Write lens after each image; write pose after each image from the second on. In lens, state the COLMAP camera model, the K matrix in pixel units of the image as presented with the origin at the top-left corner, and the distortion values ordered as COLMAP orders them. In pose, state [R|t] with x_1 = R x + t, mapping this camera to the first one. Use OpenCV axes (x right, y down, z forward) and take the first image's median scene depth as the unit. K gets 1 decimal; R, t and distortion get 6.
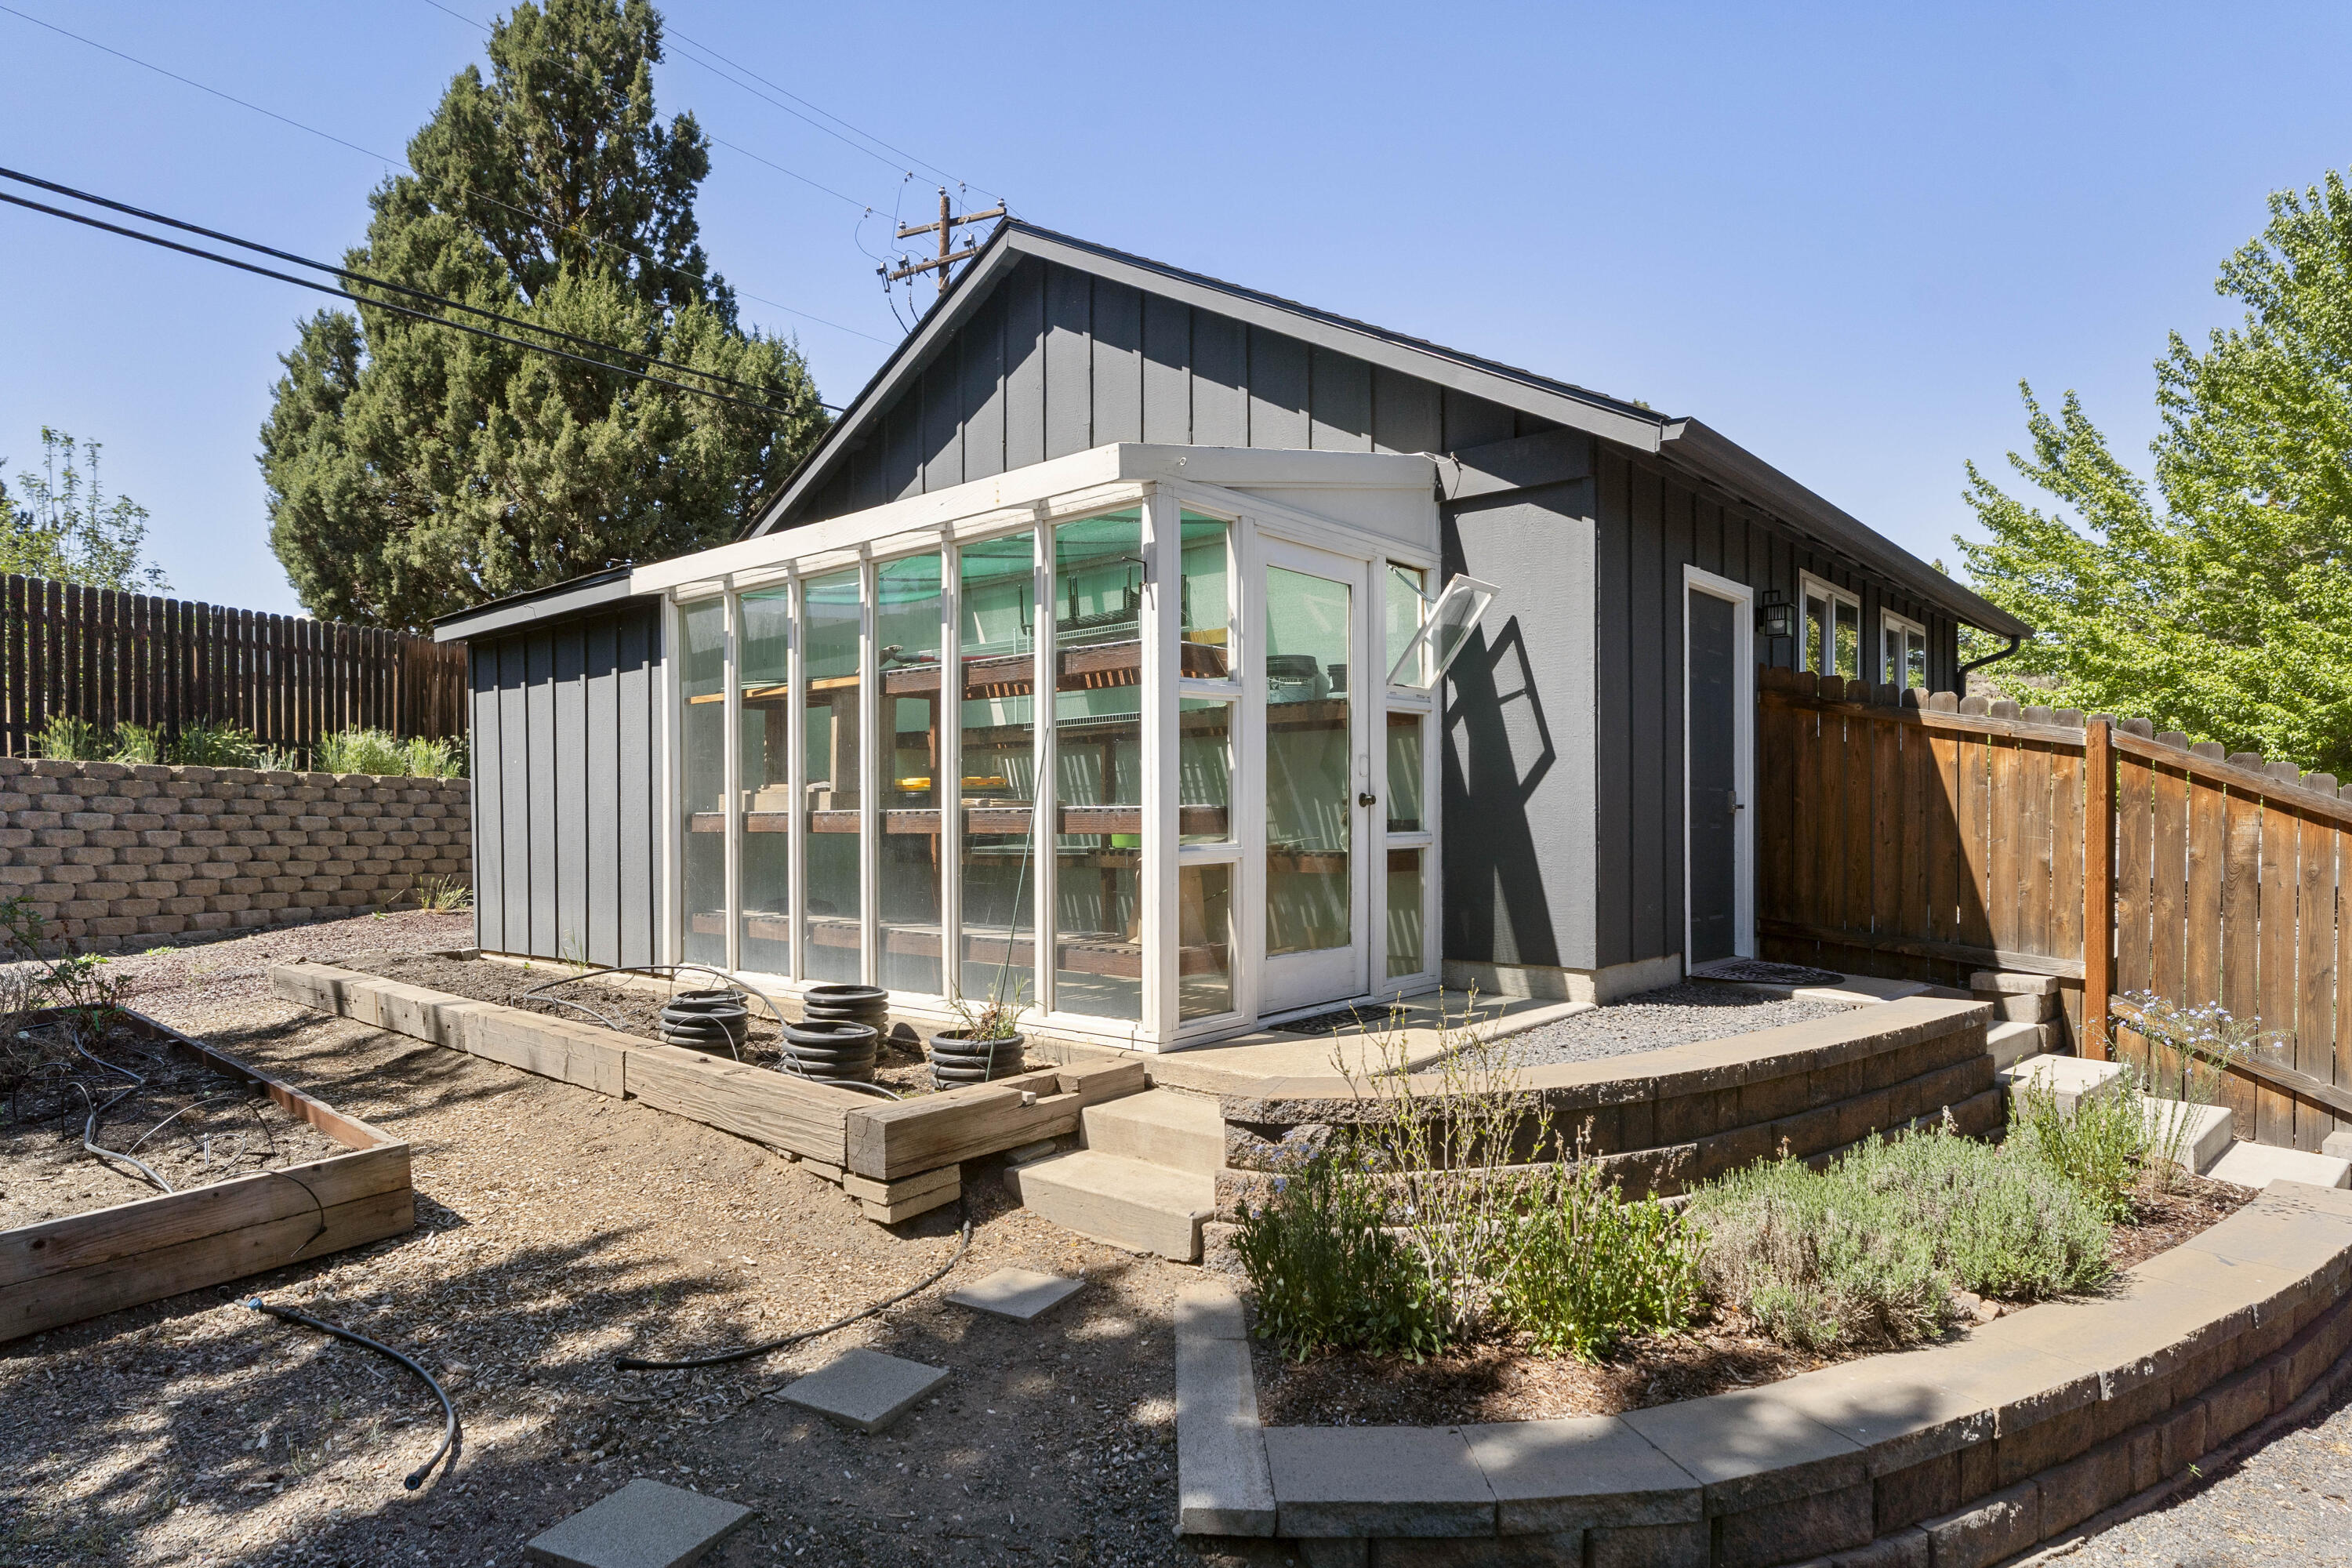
lens RADIAL K [[1314.9, 0, 1172.7], [0, 1314.9, 844.7], [0, 0, 1]] dist [-0.006249, -0.000597]
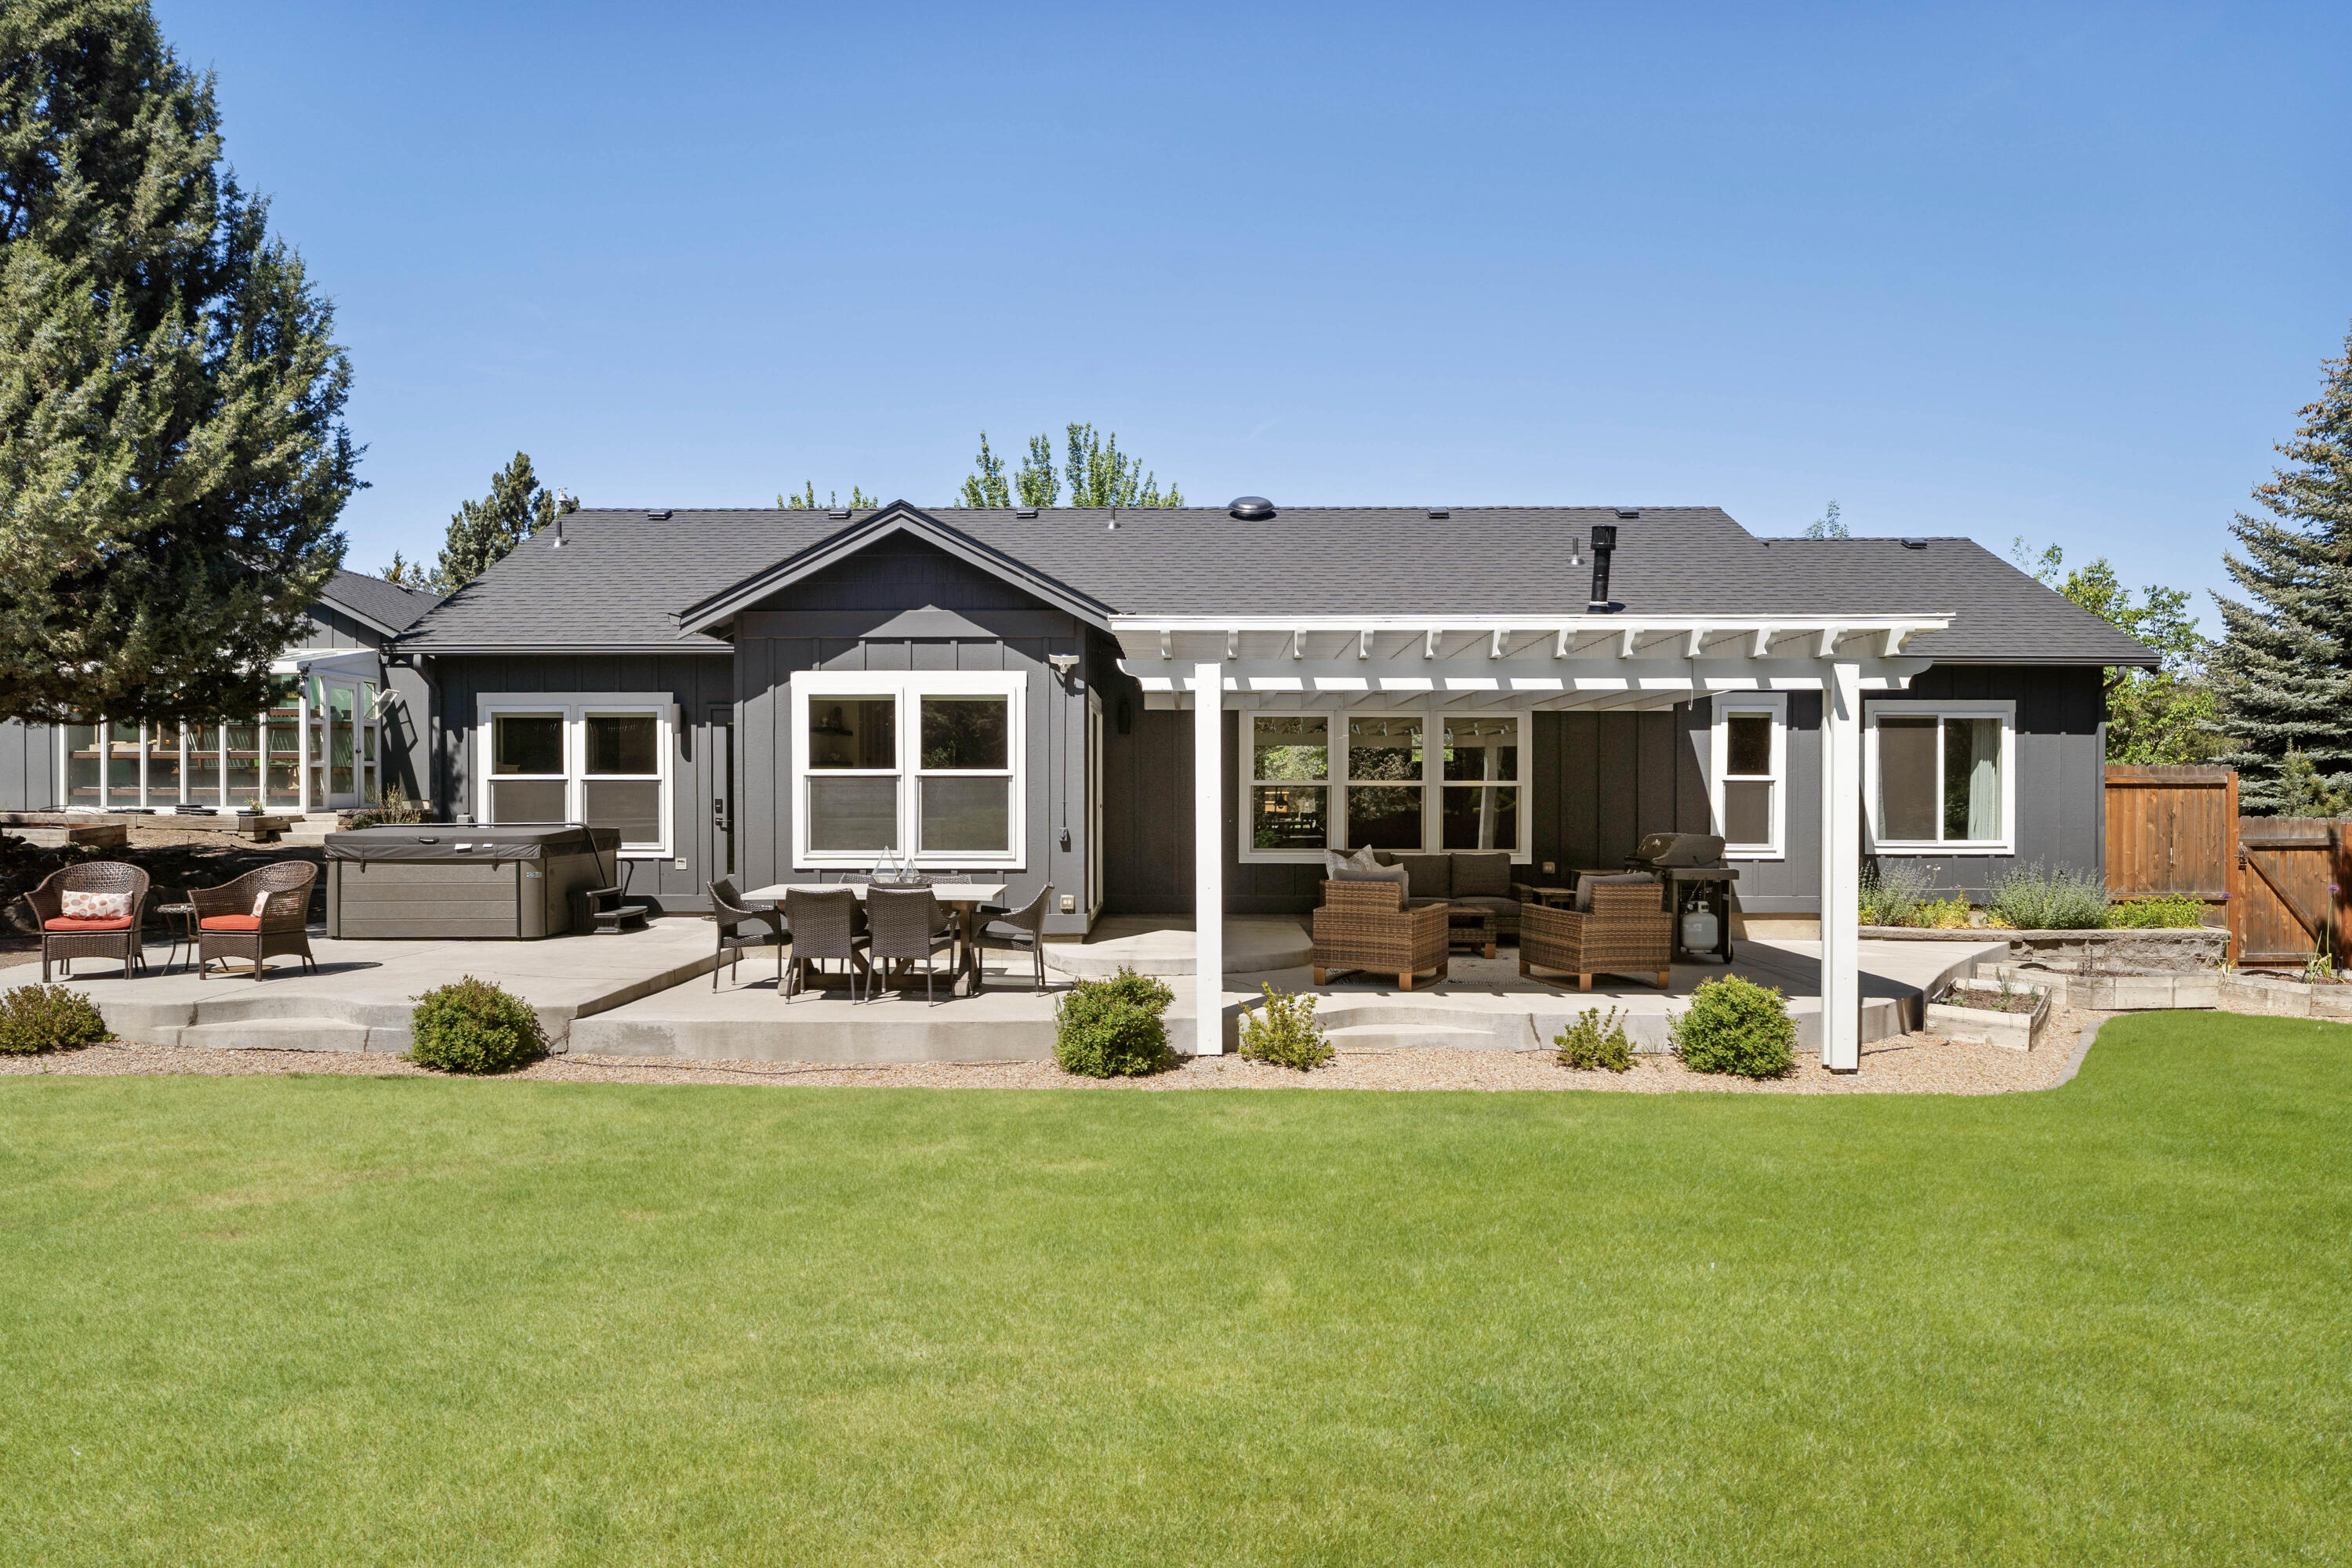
lens RADIAL K [[1449.2, 0, 1172.2], [0, 1449.2, 799.0], [0, 0, 1]] dist [-0.017179, -0.002731]
pose [[0.756369, -0.000784, 0.654144, -0.702799], [0.001636, 0.999998, -0.000693, 0.096048], [-0.654143, 0.001594, 0.756369, -3.228337]]
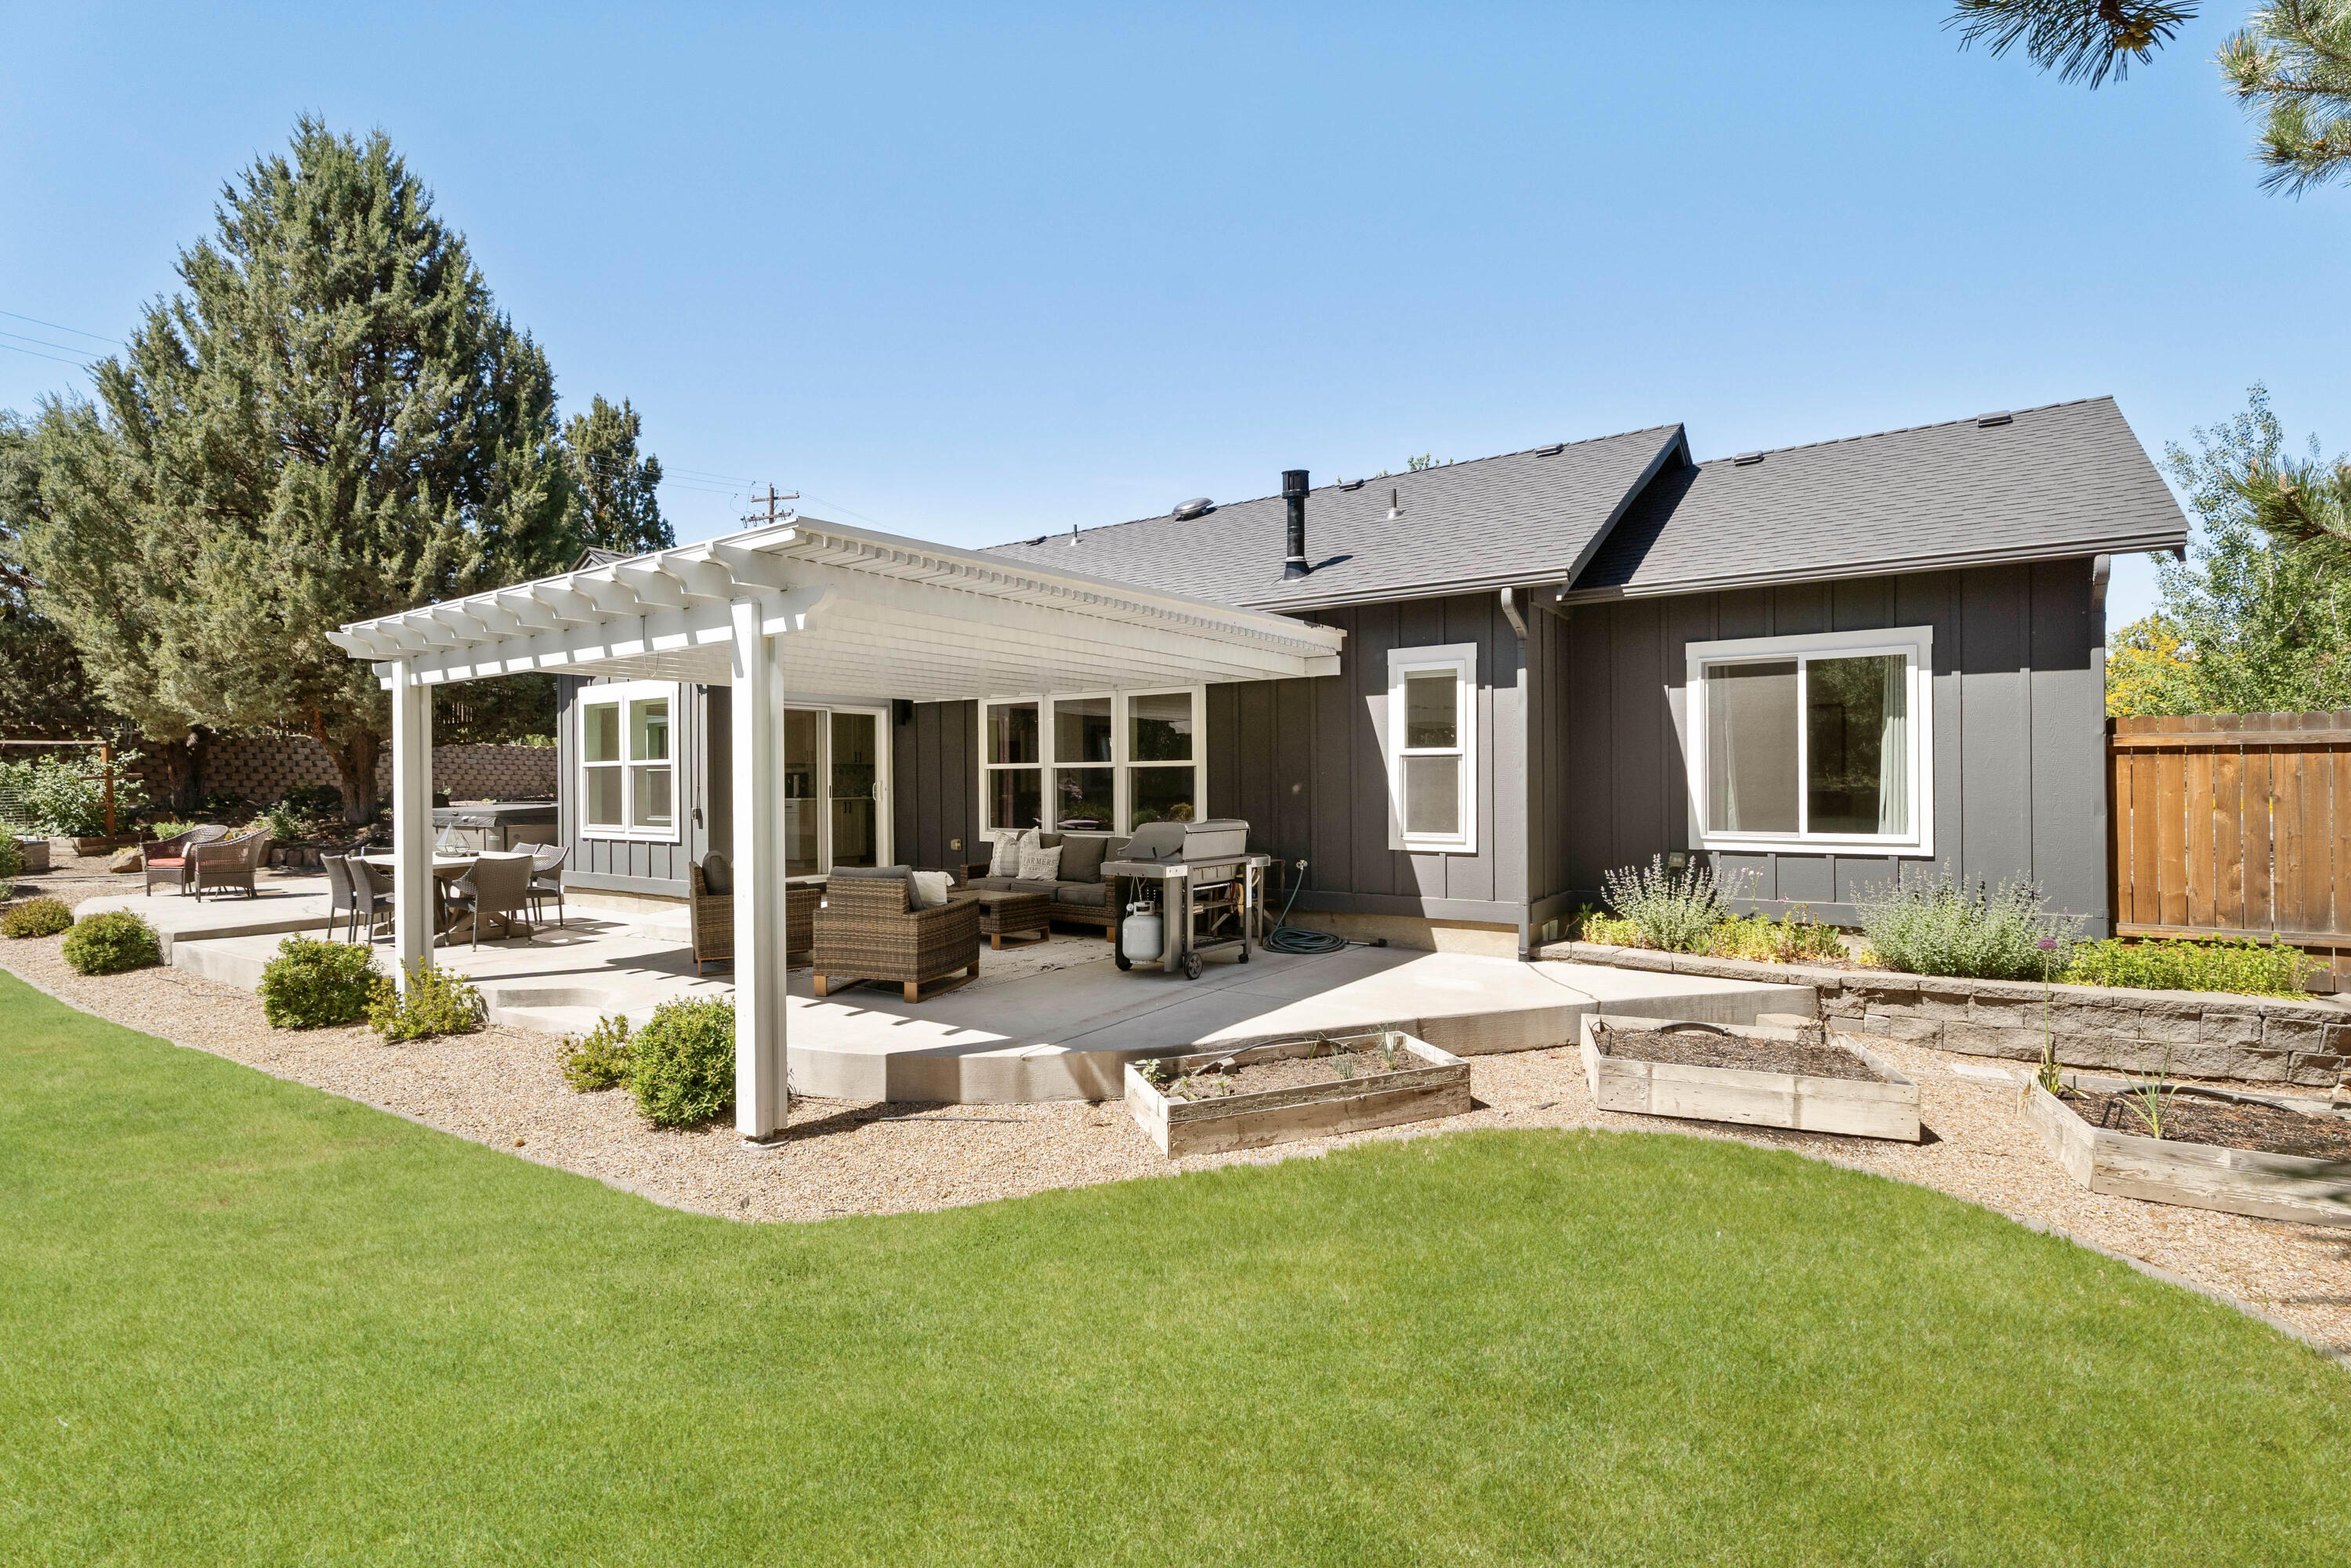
lens RADIAL K [[1090.6, 0, 1173.7], [0, 1090.6, 796.6], [0, 0, 1]] dist [-0.005658, 0.000452]
pose [[0.991495, -0.006454, 0.129986, 0.960107], [0.005967, 0.999974, 0.004131, 0.111924], [-0.130009, -0.003321, 0.991507, -3.422342]]
